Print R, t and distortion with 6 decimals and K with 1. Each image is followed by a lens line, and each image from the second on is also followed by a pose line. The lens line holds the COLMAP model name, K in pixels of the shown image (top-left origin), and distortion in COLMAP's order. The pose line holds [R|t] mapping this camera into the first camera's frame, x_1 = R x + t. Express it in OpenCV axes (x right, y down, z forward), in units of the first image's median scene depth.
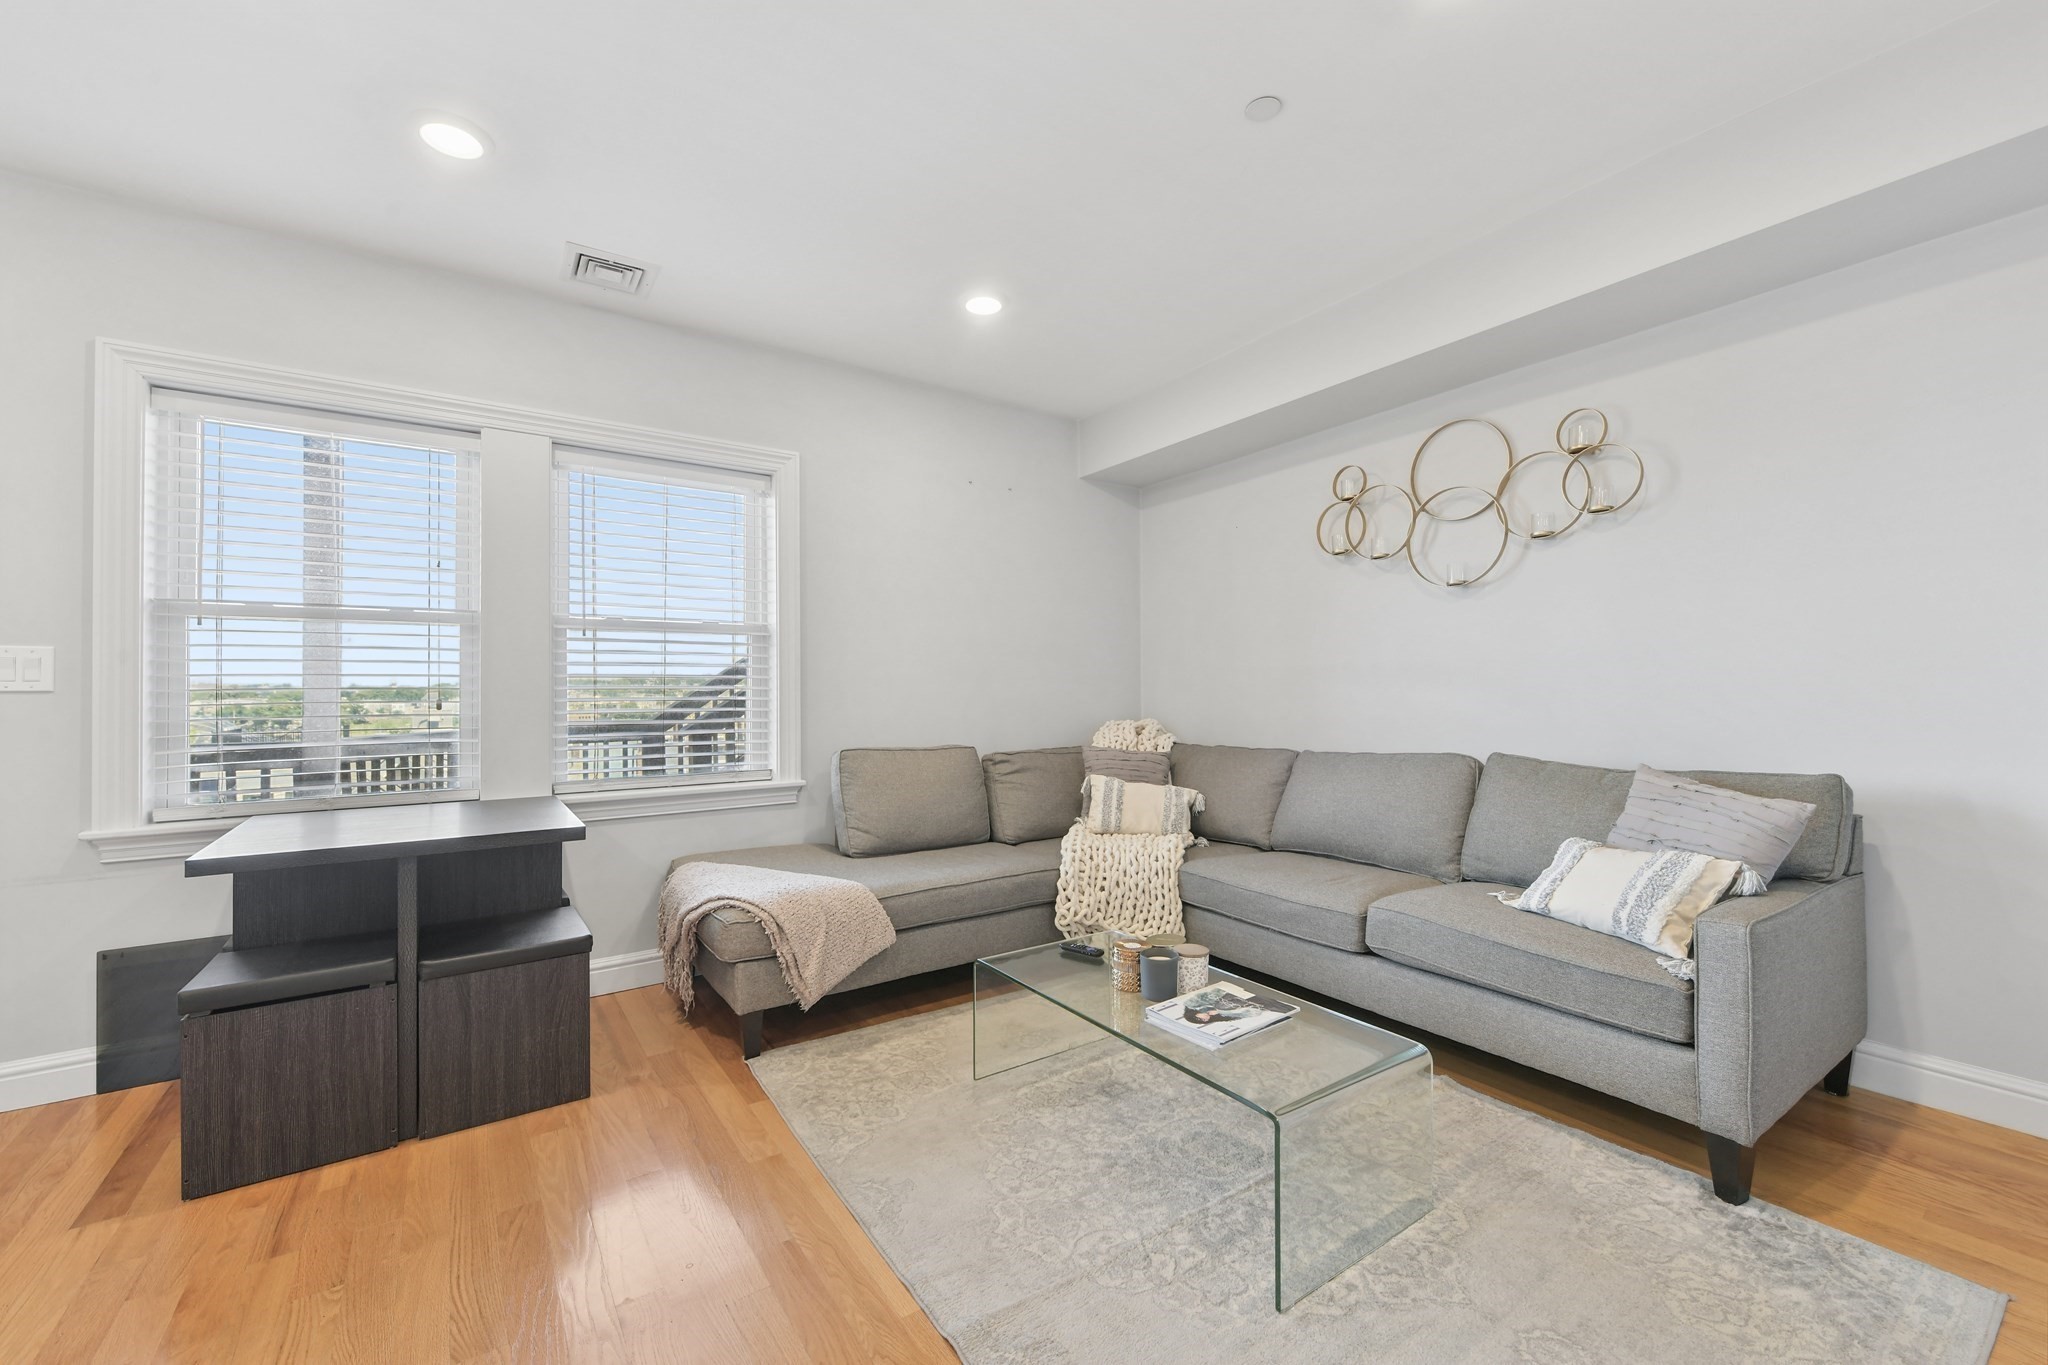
lens RADIAL K [[823.3, 0, 1032.2], [0, 823.3, 674.9], [0, 0, 1]] dist [-0.003573, -0.001419]
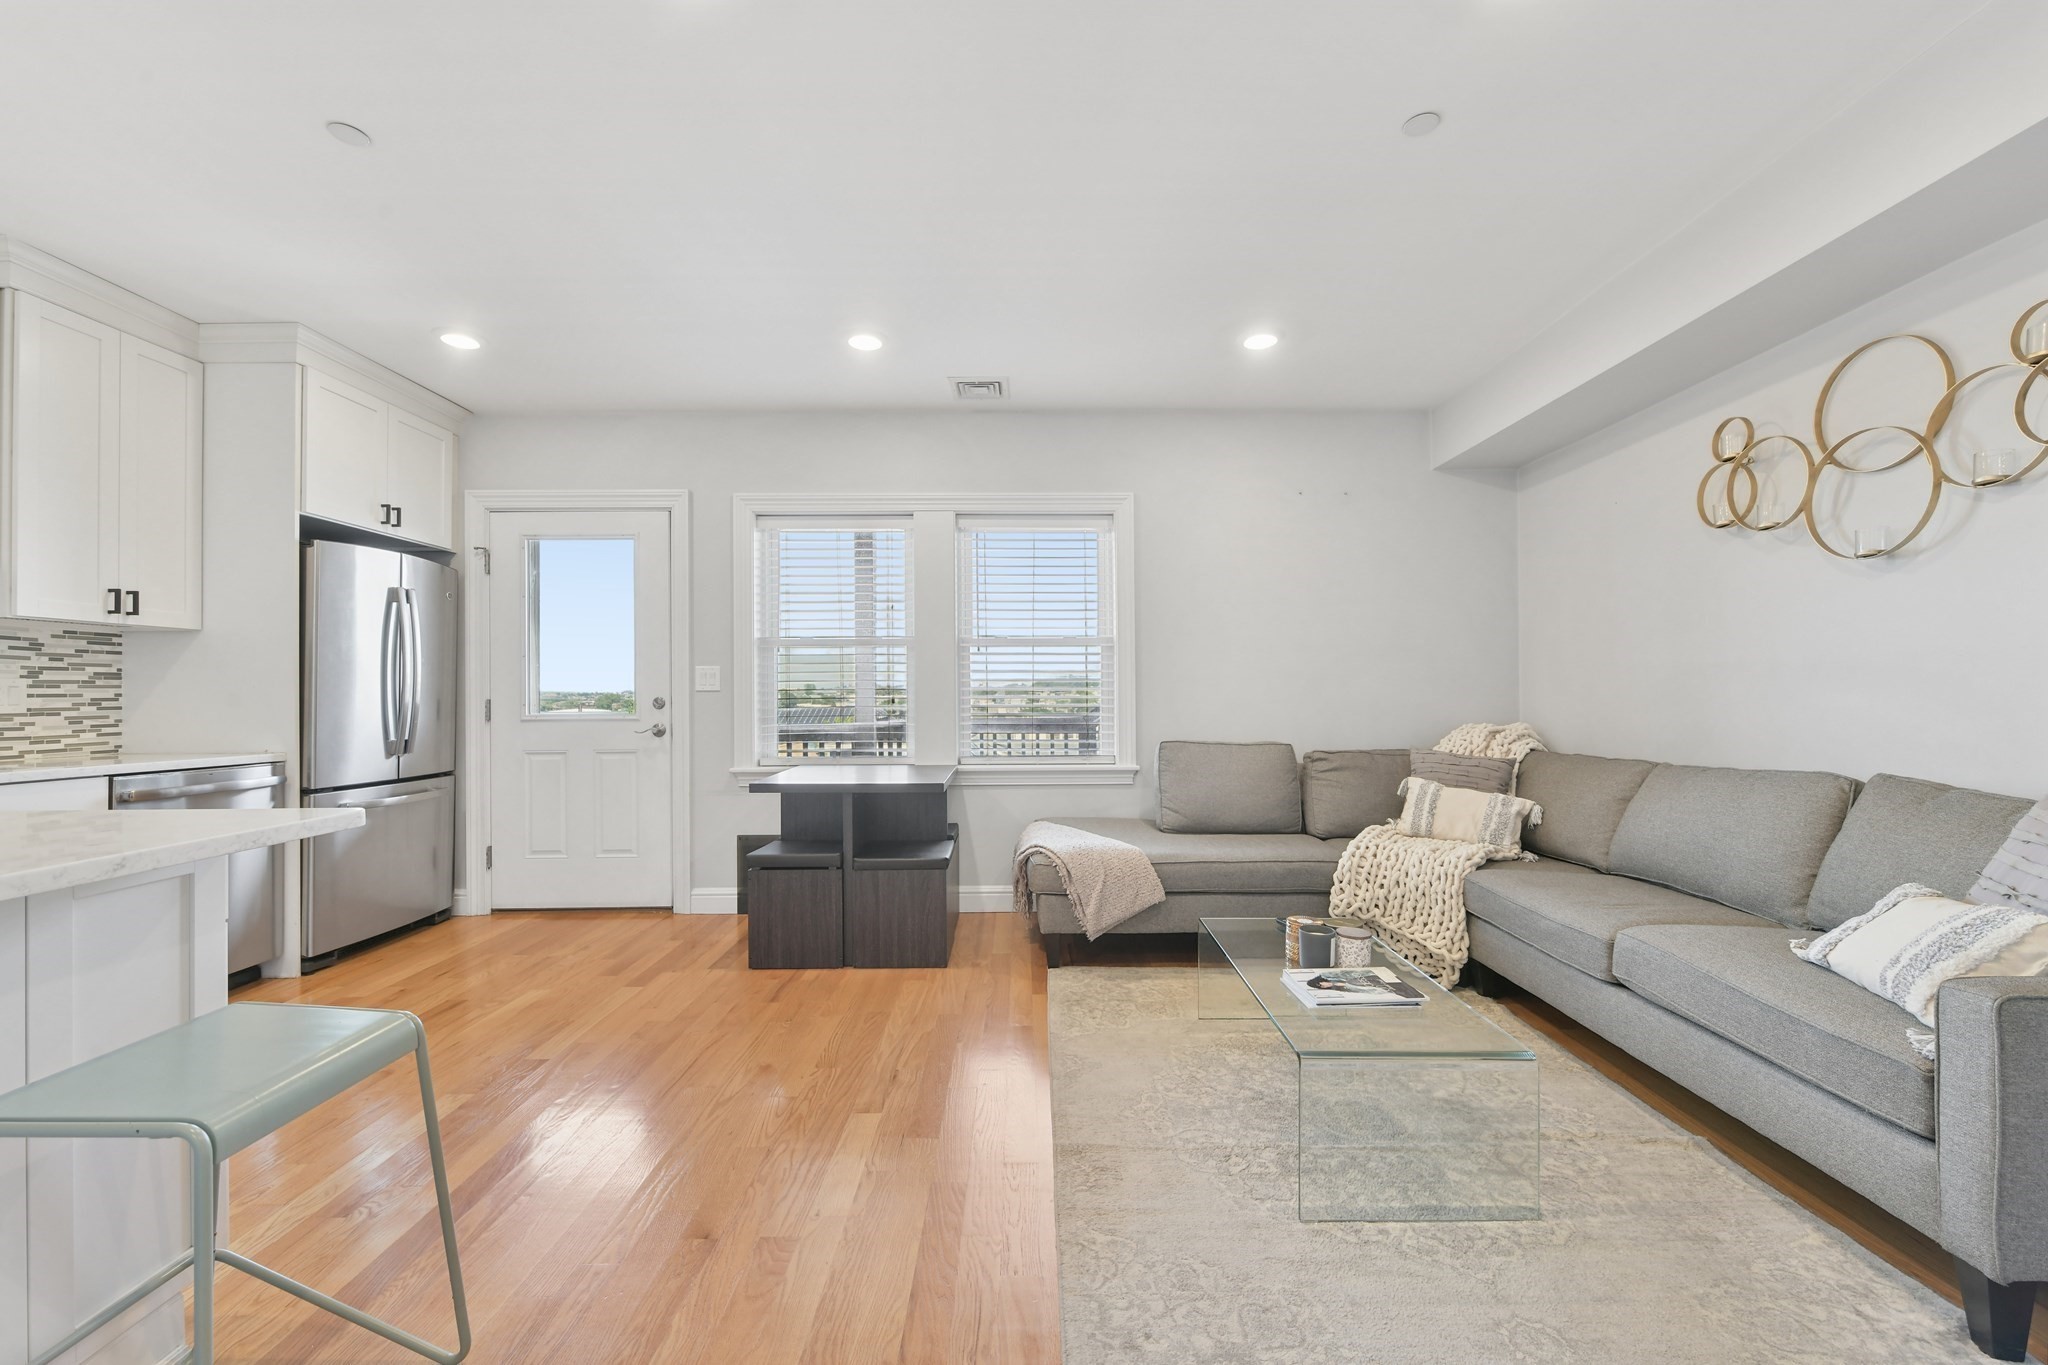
lens RADIAL K [[823.3, 0, 1022.3], [0, 823.3, 683.7], [0, 0, 1]] dist [-0.003573, -0.001419]
pose [[0.816698, -0.002635, -0.577059, 0.372065], [0.008985, 0.999926, 0.008150, -0.003925], [0.576995, -0.011841, 0.816662, -0.103613]]
